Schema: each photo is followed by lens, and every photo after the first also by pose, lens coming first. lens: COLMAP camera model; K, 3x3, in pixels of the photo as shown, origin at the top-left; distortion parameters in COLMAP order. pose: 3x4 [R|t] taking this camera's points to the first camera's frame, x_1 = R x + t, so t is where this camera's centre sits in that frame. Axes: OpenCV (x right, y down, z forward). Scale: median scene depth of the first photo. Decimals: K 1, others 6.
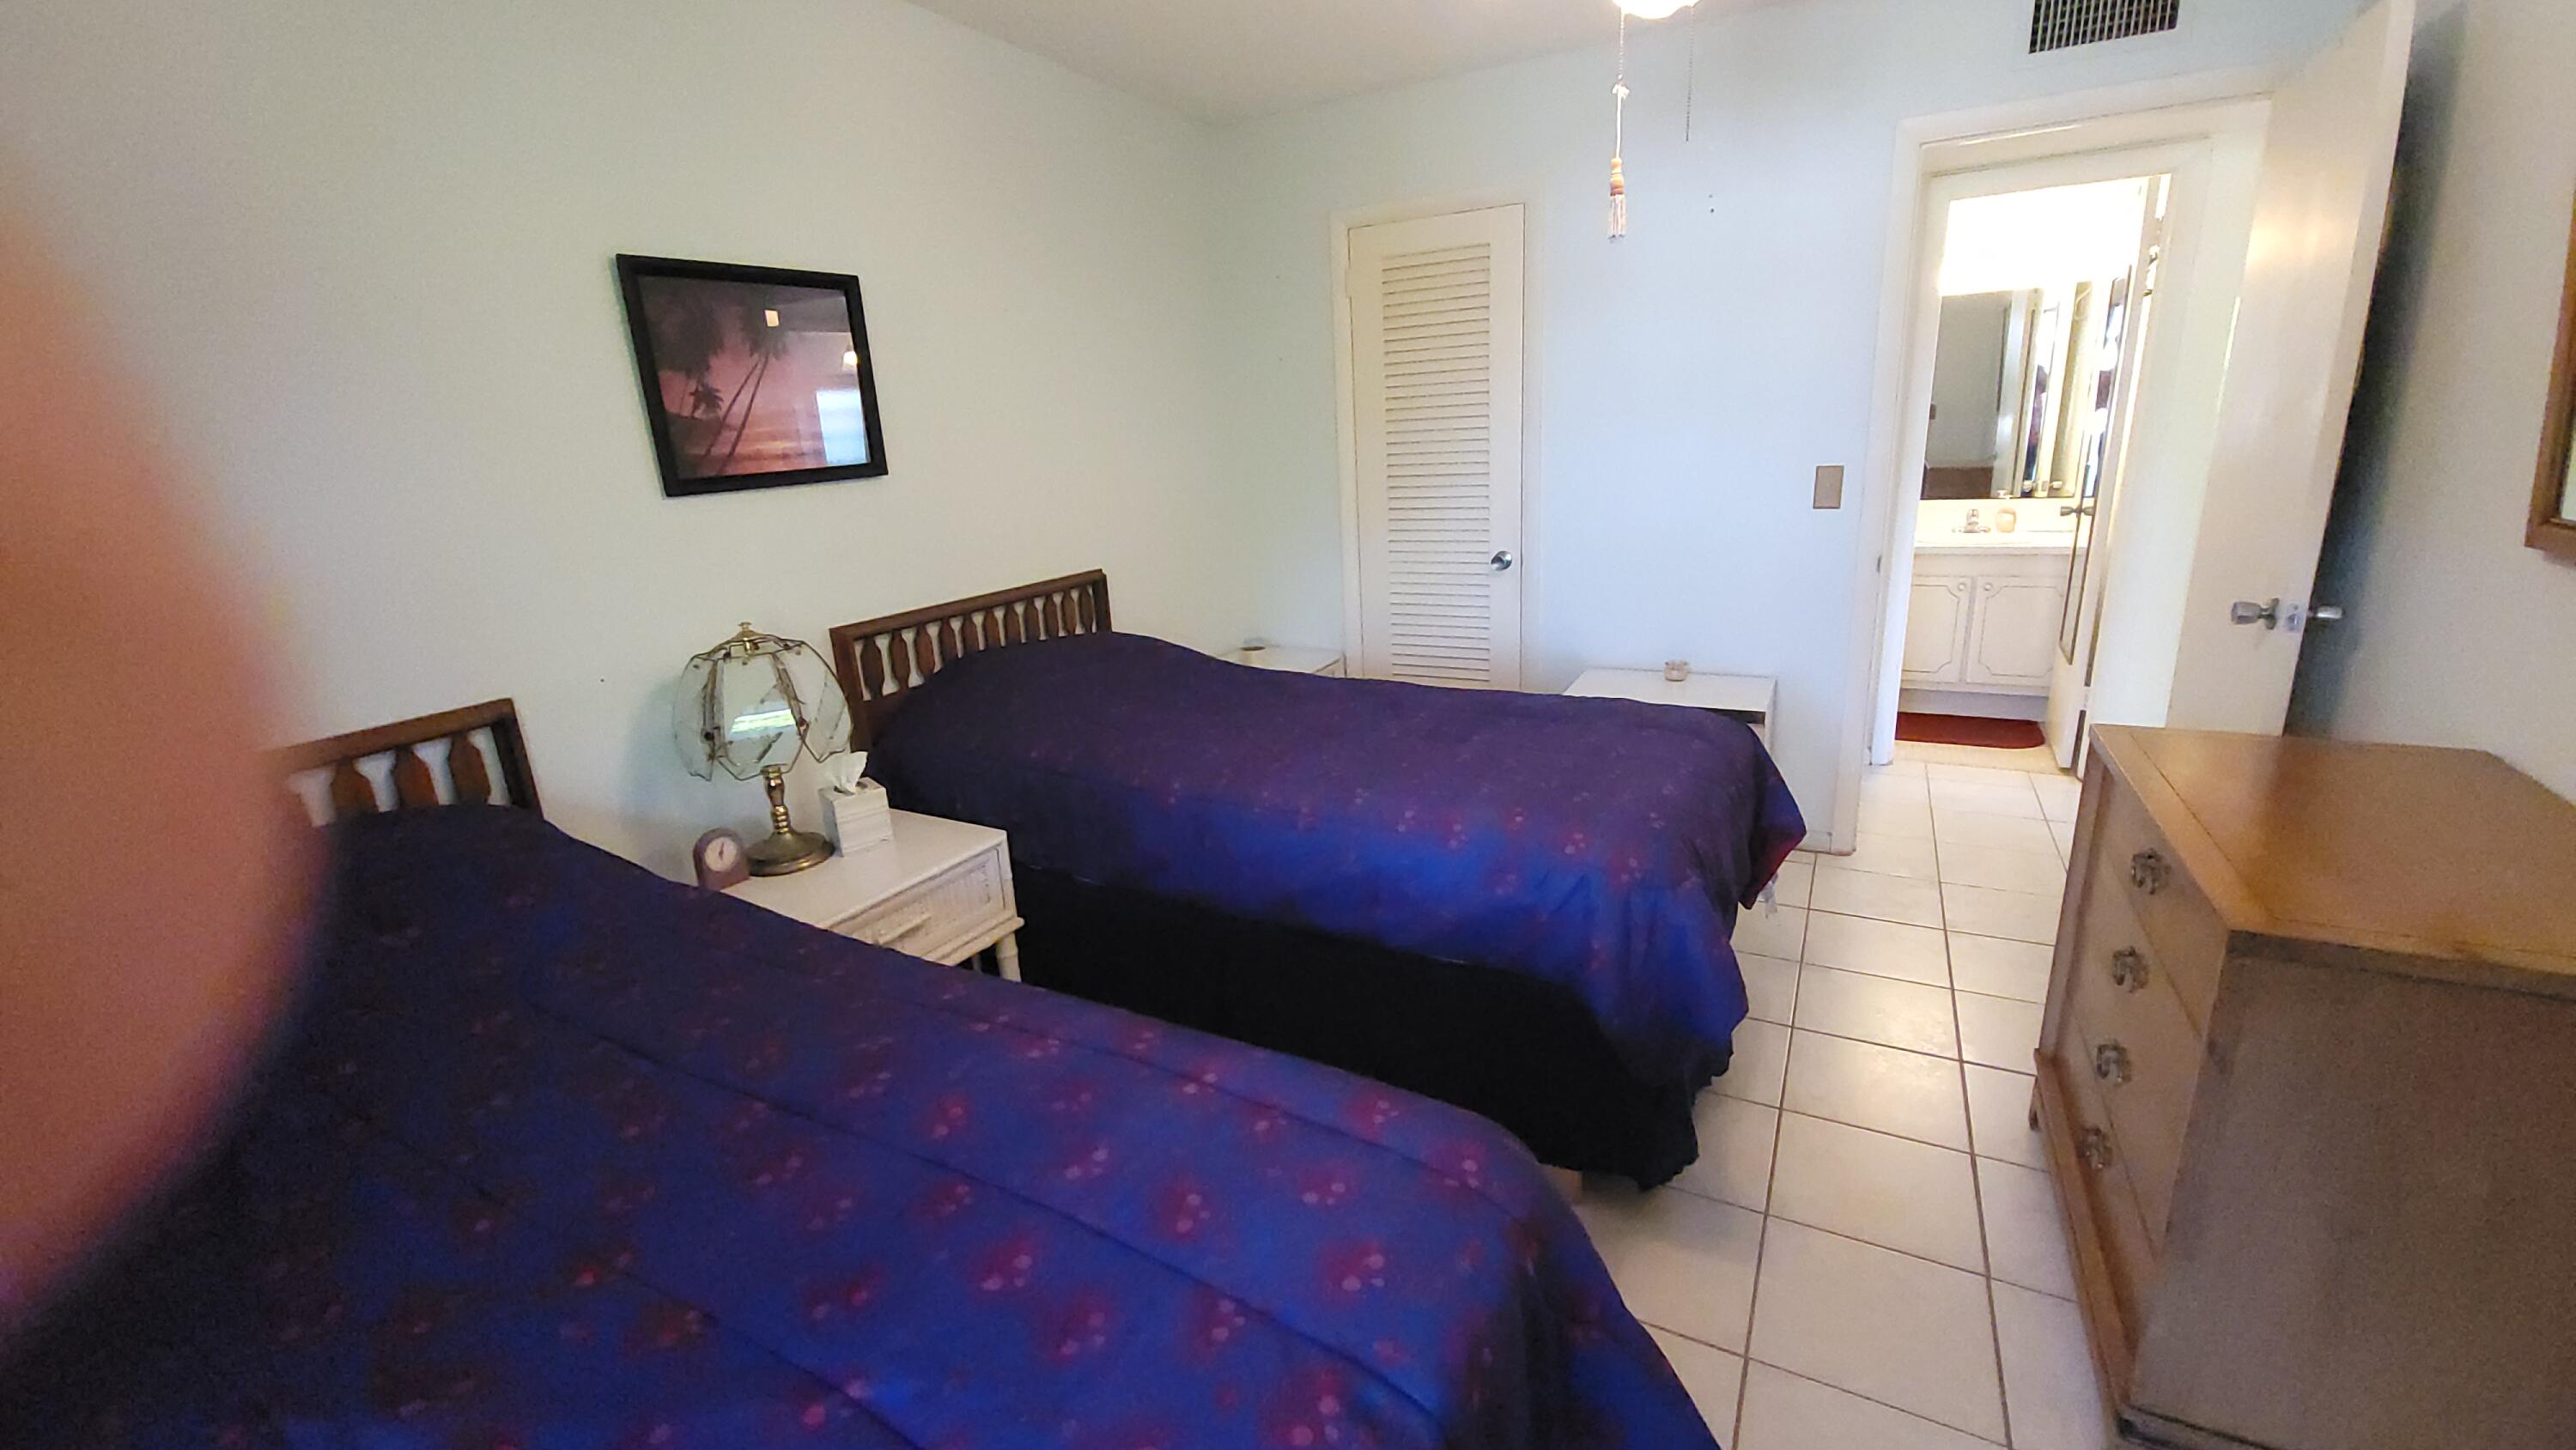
lens RADIAL K [[1048.8, 0, 1288.0], [0, 1048.8, 725.0], [0, 0, 1]] dist [-0.026012, 0.007039]
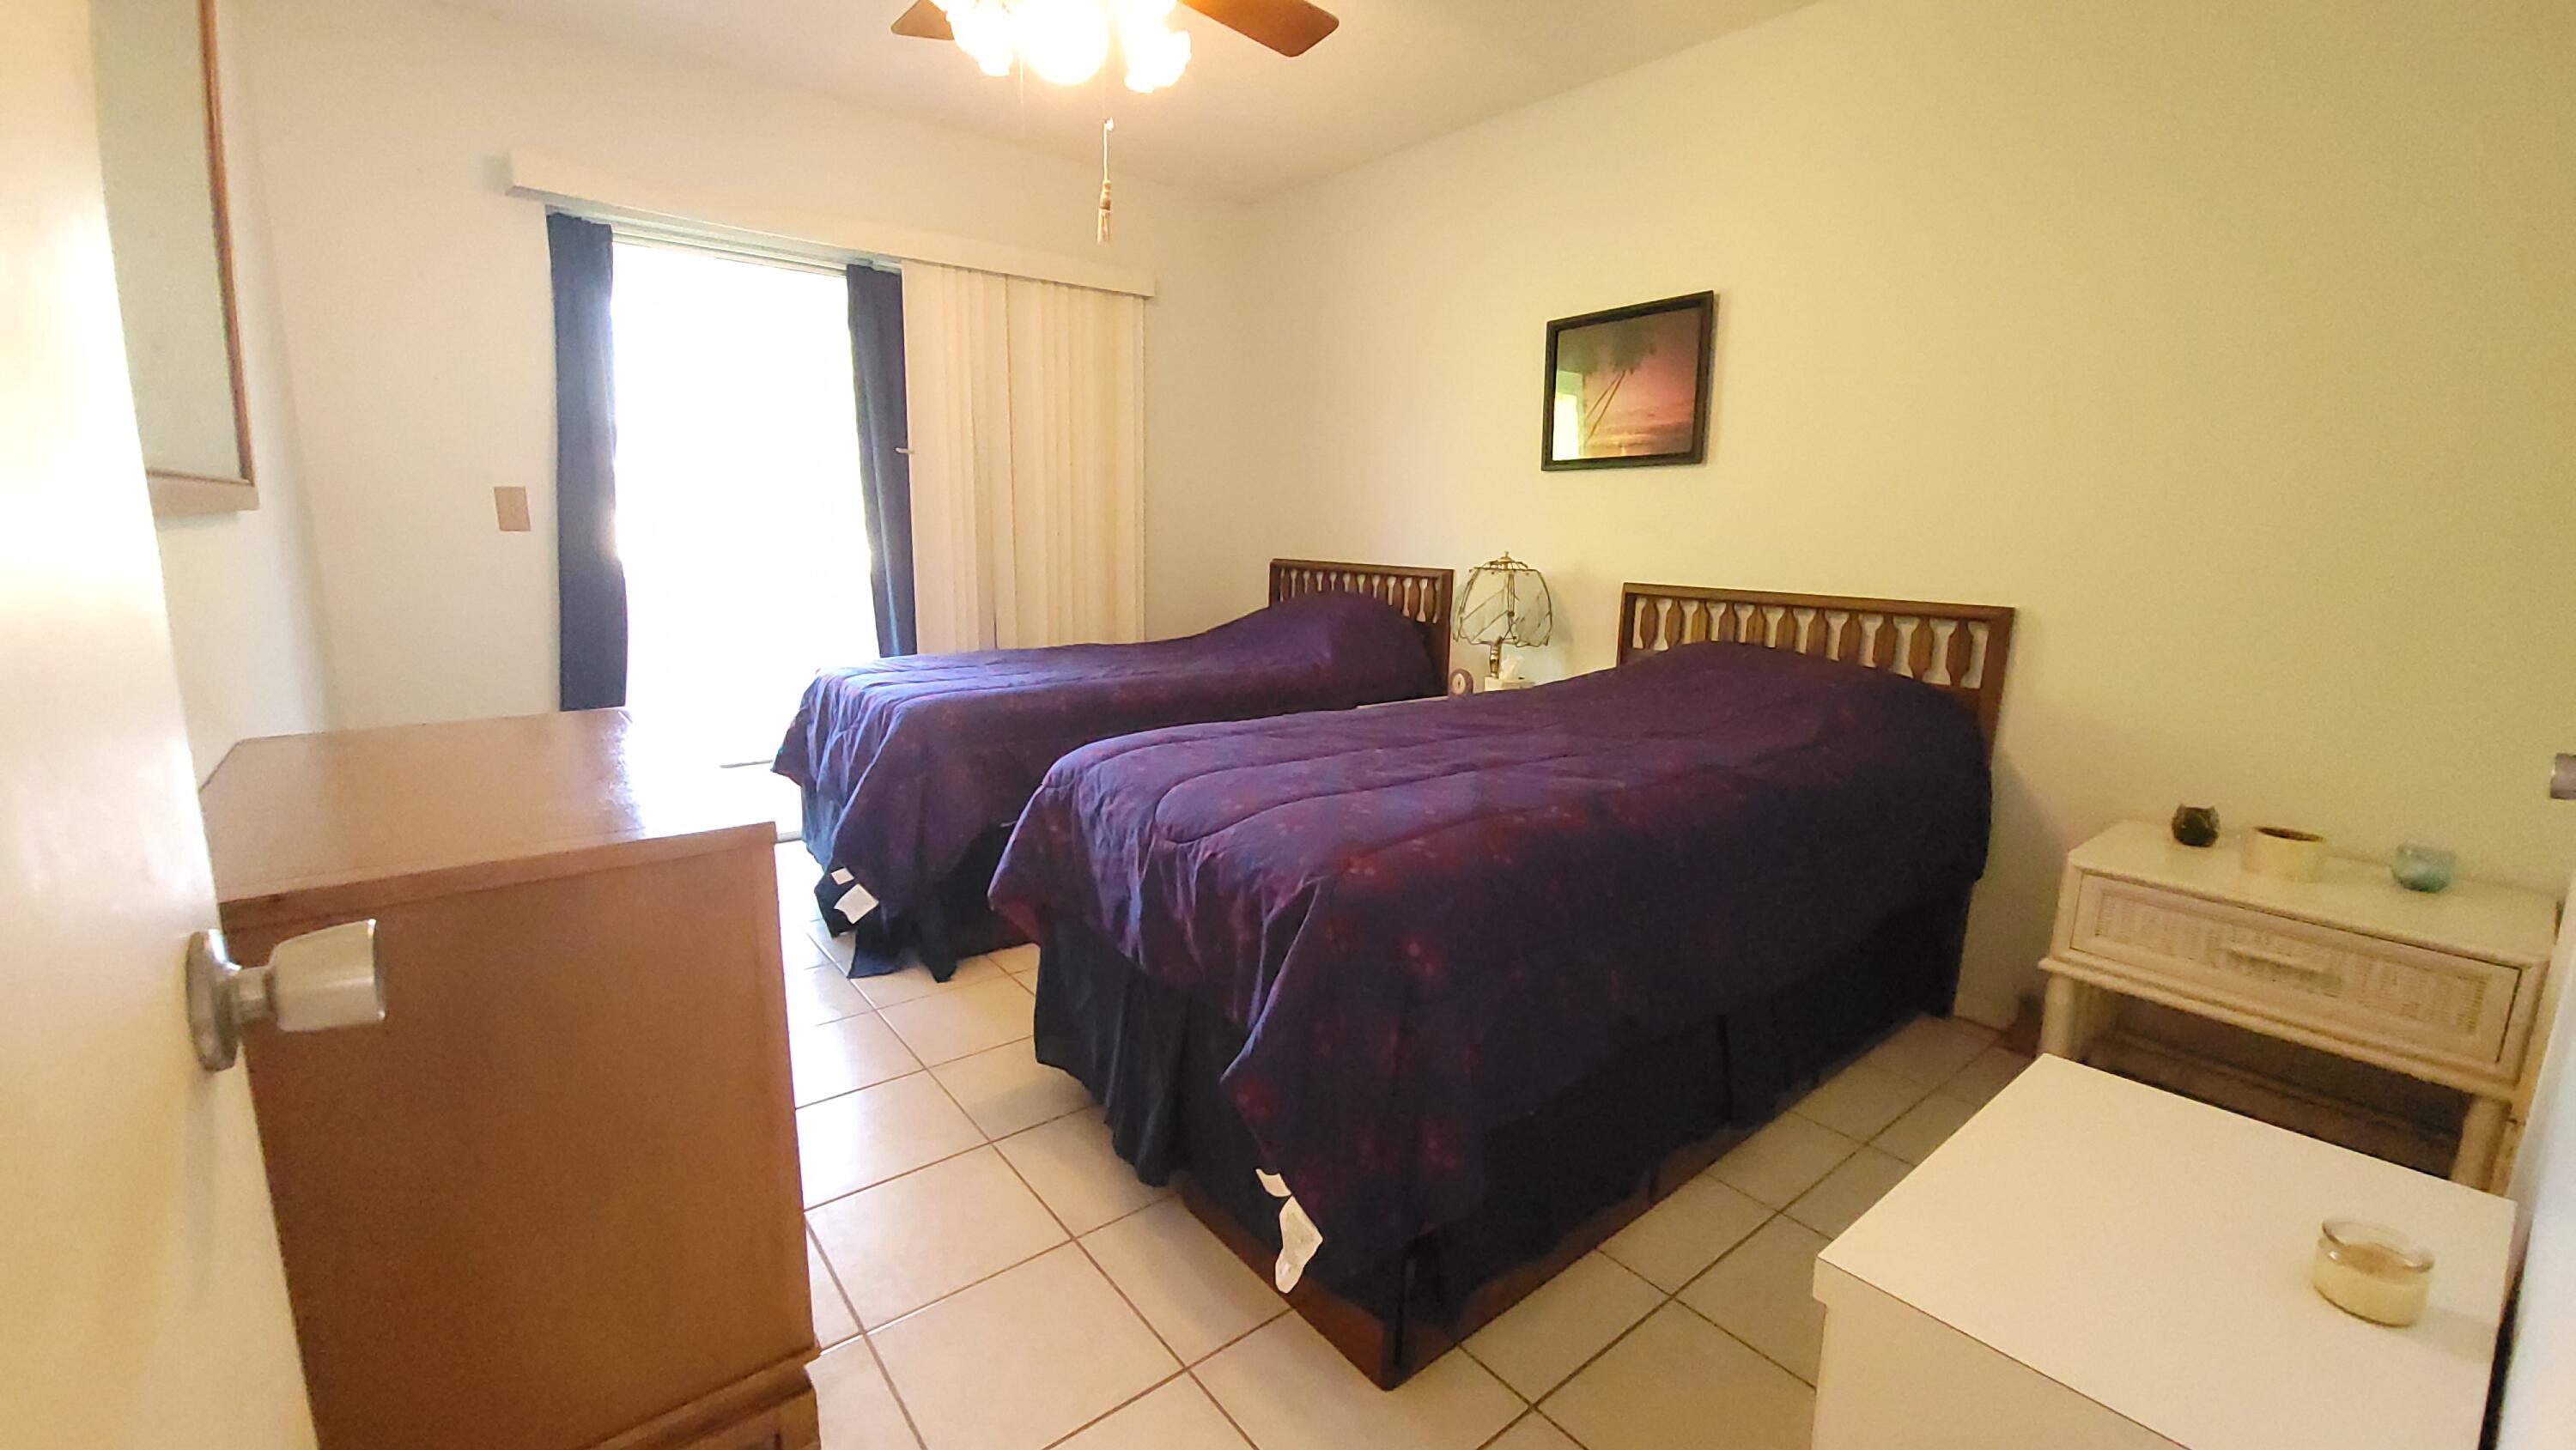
lens RADIAL K [[1048.8, 0, 1288.0], [0, 1048.8, 725.0], [0, 0, 1]] dist [-0.026012, 0.007039]
pose [[-0.381889, 0.323475, -0.865751, 0.846394], [-0.153026, 0.901688, 0.404403, -0.372573], [0.911451, 0.286920, -0.294845, 1.003661]]
